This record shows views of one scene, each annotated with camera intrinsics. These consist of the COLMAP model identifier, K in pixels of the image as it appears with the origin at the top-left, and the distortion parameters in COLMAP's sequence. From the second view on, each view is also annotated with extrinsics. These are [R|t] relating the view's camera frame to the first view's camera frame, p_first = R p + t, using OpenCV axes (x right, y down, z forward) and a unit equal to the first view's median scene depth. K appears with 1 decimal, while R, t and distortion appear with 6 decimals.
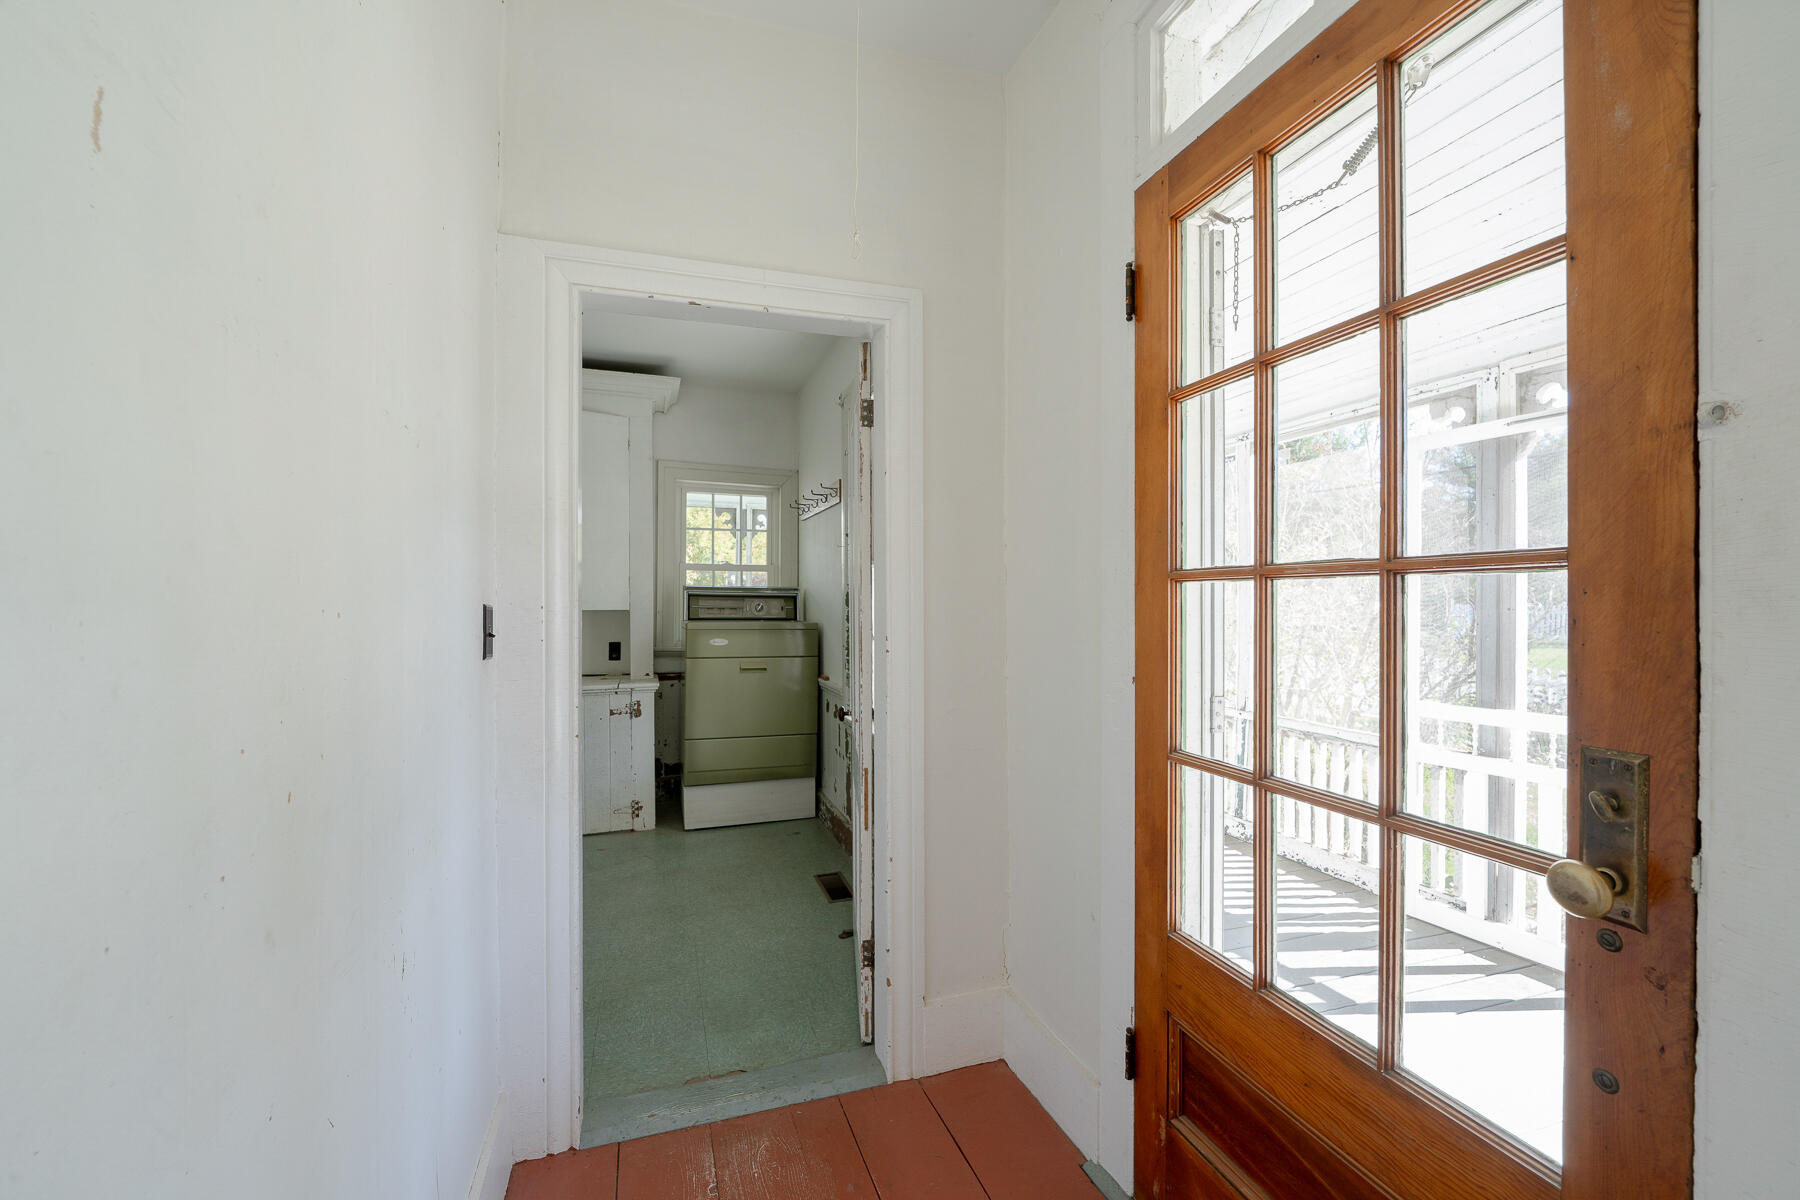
lens RADIAL K [[731.5, 0, 900.0], [0, 731.5, 600.0], [0, 0, 1]] dist [-0.007120, -0.003720]
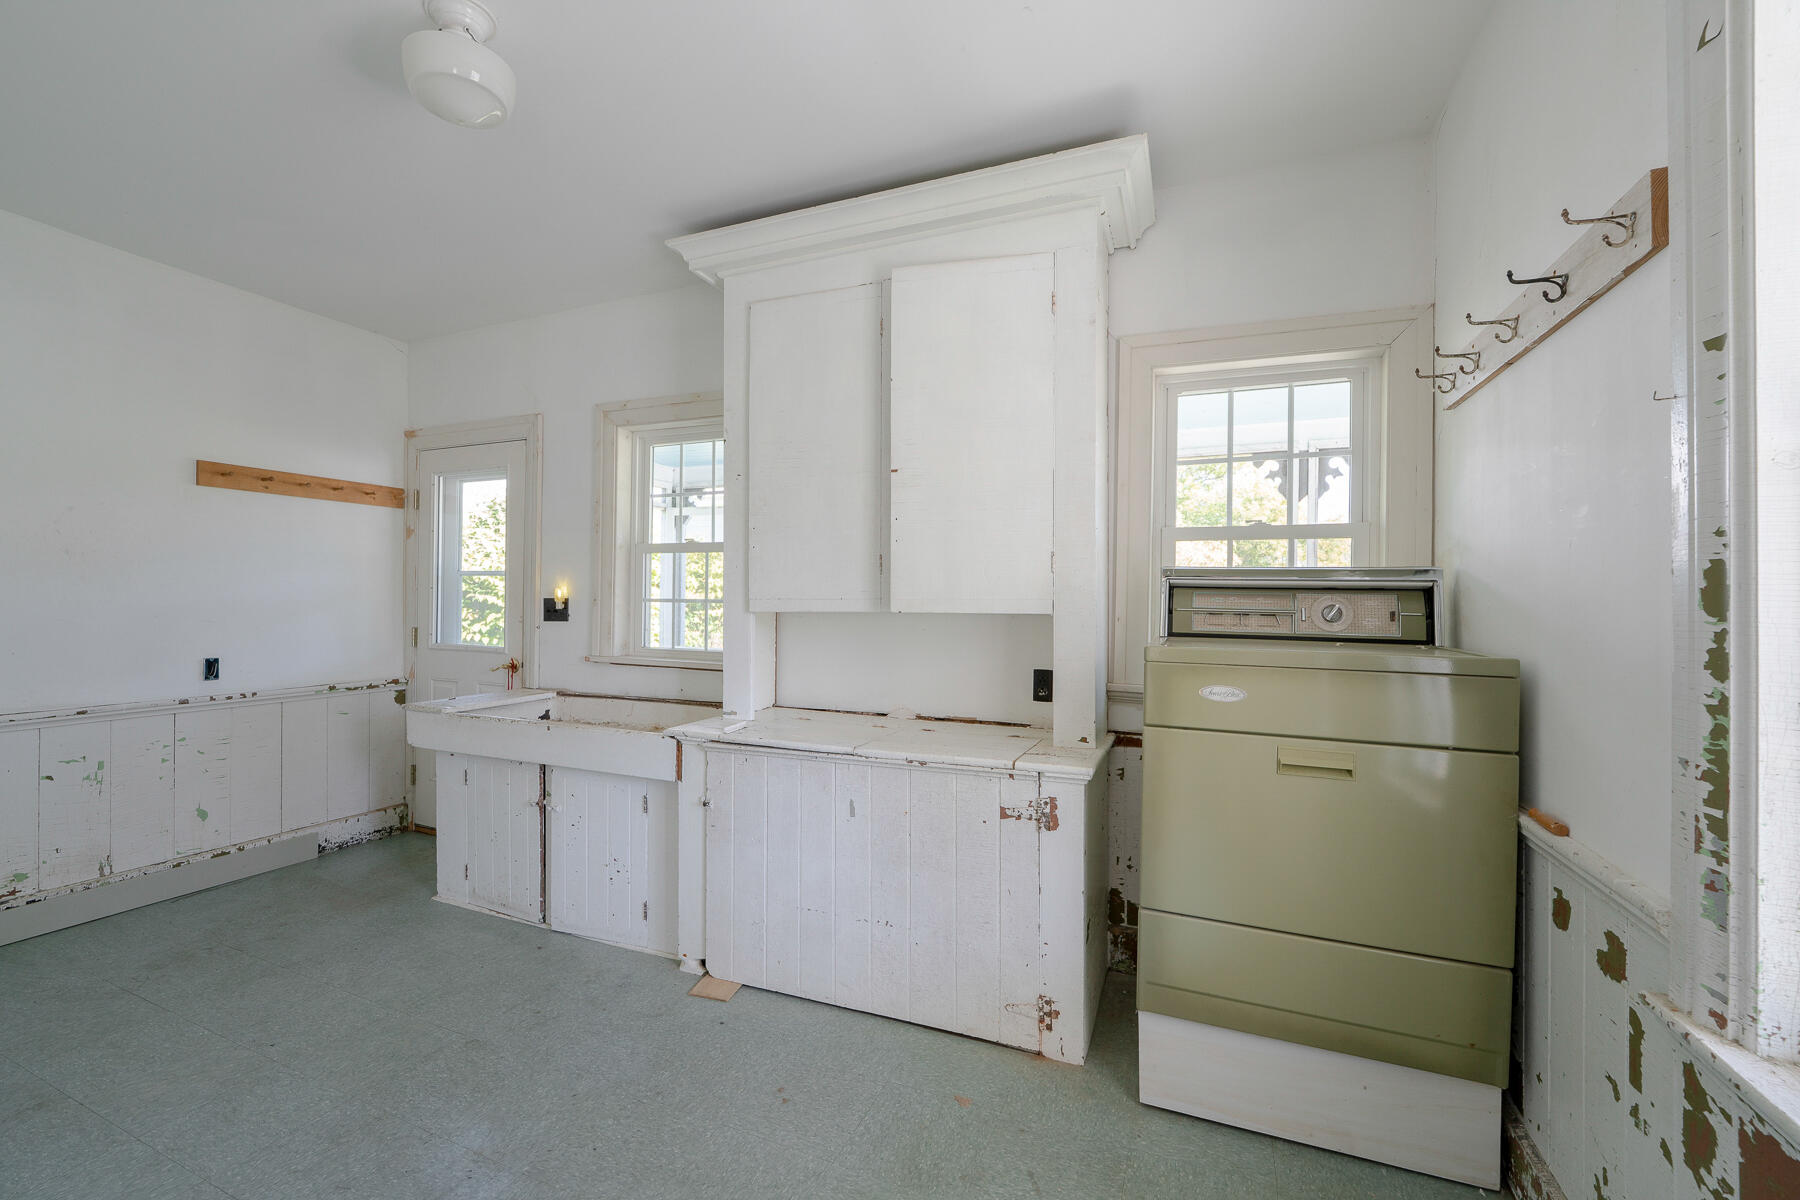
lens RADIAL K [[731.5, 0, 900.0], [0, 731.5, 600.0], [0, 0, 1]] dist [-0.007120, -0.003720]
pose [[0.749226, 0.003661, -0.662304, -0.097322], [-0.005380, 0.999985, -0.000558, 0.004343], [0.662292, 0.003981, 0.749235, 0.504499]]
